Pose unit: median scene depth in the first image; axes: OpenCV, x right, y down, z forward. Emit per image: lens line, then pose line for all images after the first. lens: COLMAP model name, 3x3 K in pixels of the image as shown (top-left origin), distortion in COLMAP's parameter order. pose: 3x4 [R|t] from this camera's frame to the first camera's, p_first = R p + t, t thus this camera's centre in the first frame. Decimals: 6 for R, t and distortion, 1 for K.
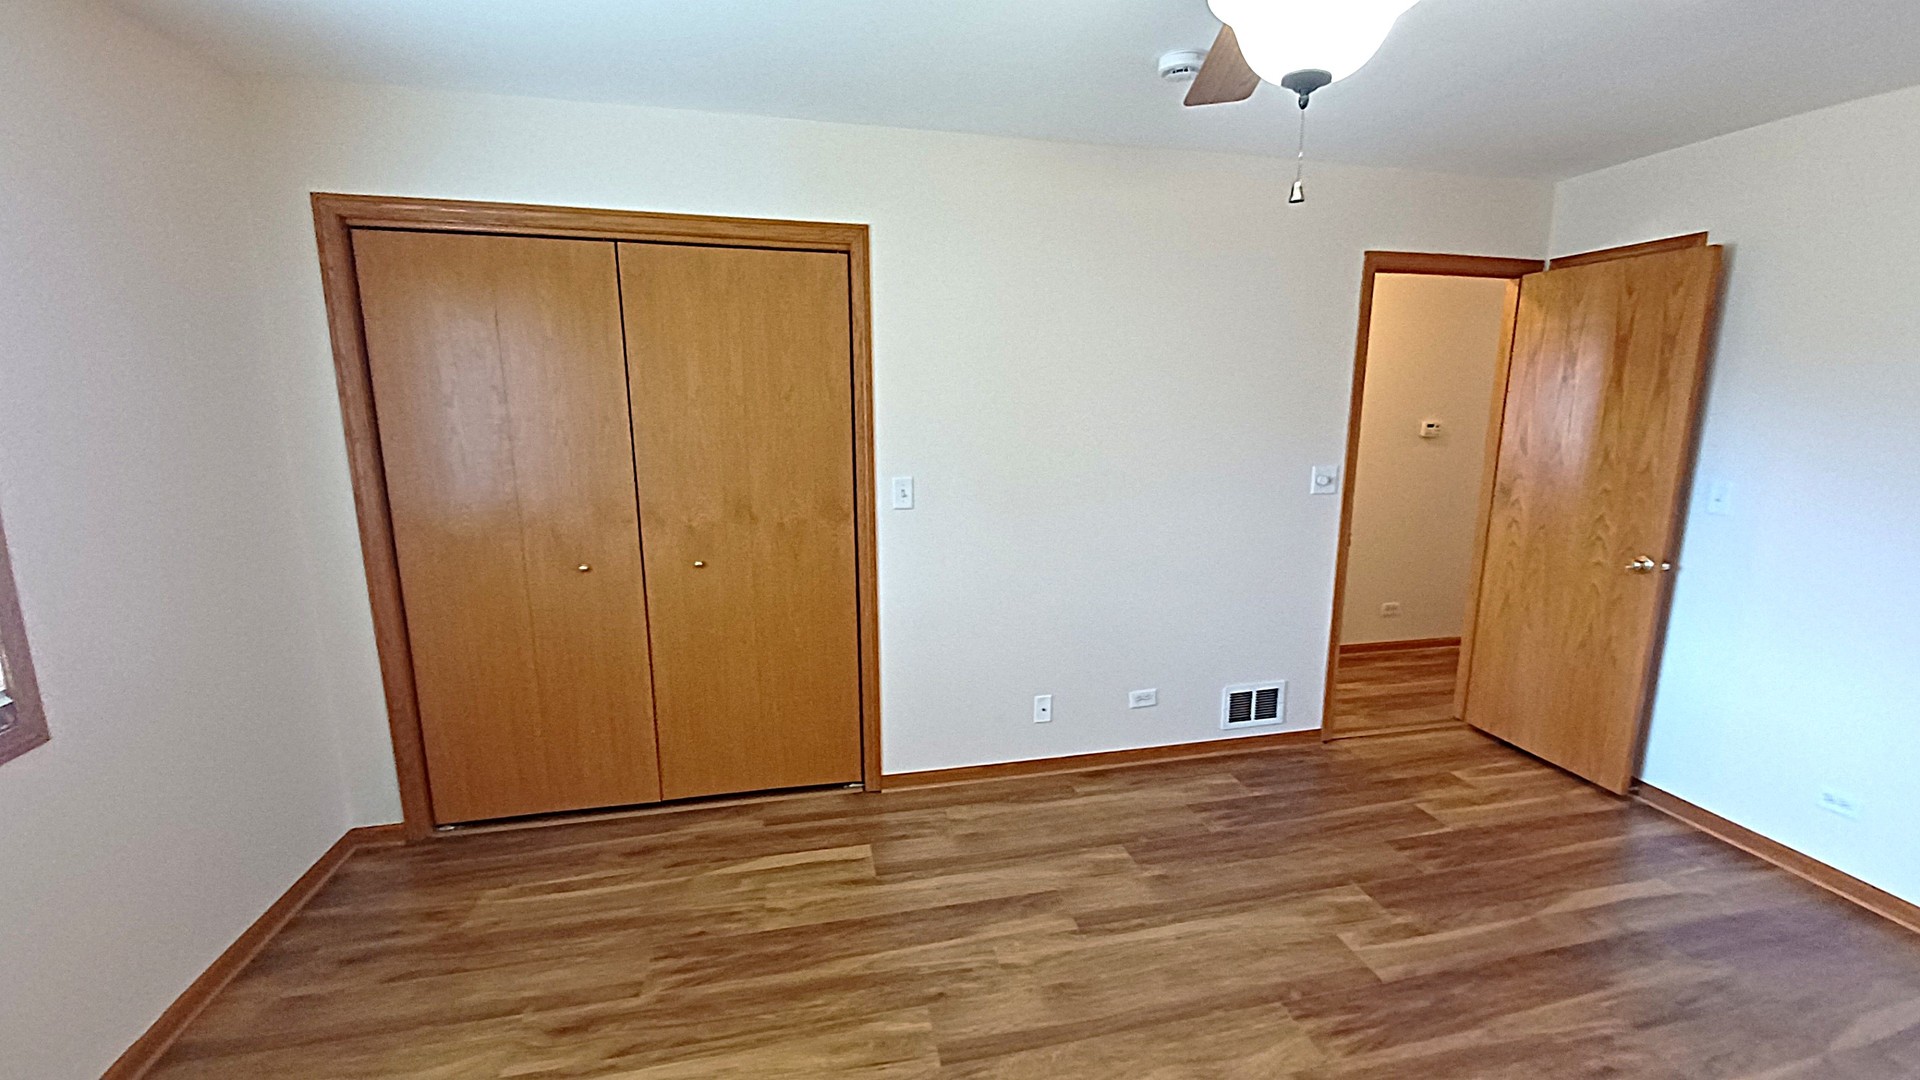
lens RADIAL K [[793.8, 0, 977.2], [0, 793.8, 556.8], [0, 0, 1]] dist [-0.001267, -0.000093]
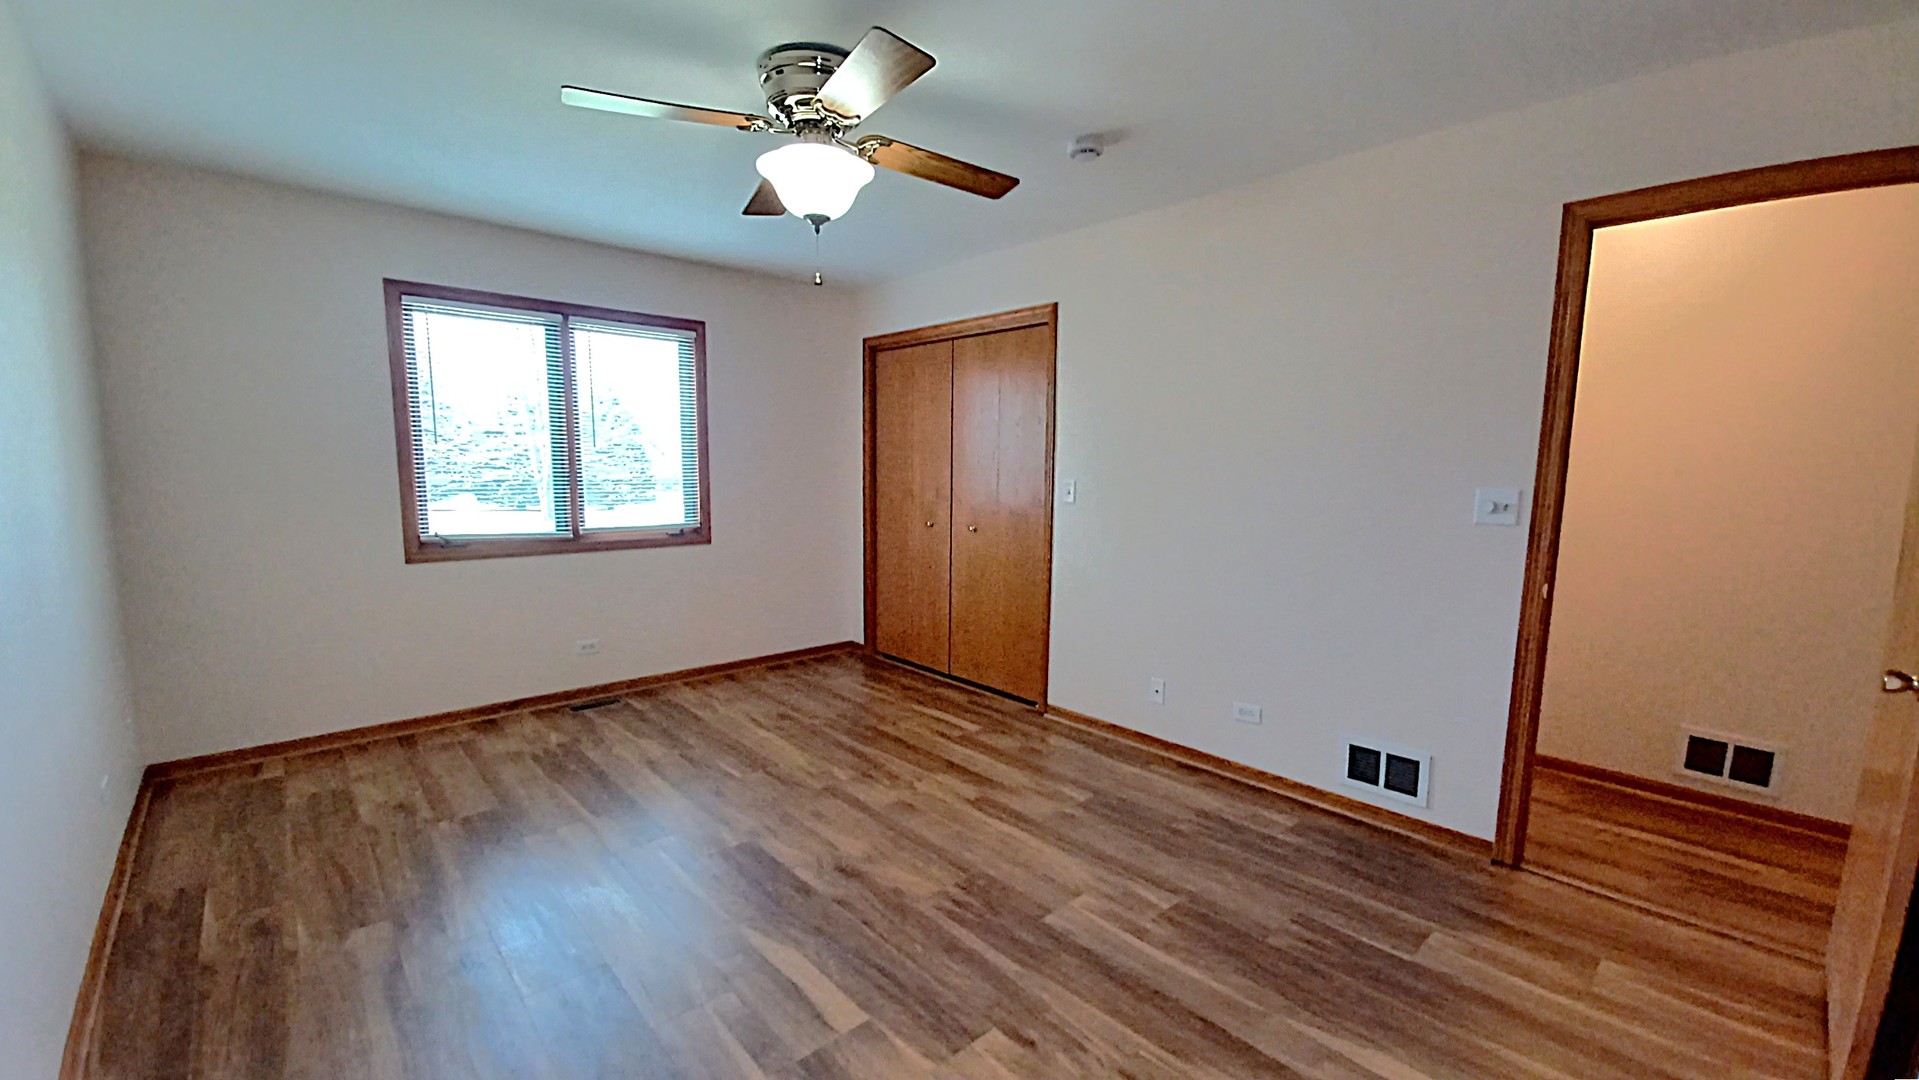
lens RADIAL K [[735.3, 0, 959.5], [0, 735.3, 540.0], [0, 0, 1]] dist [-0.010559, -0.000019]
pose [[0.497014, 0.093562, -0.862684, 0.947369], [-0.174835, 0.984579, 0.006055, 0.027336], [0.849947, 0.147818, 0.505707, 0.238485]]
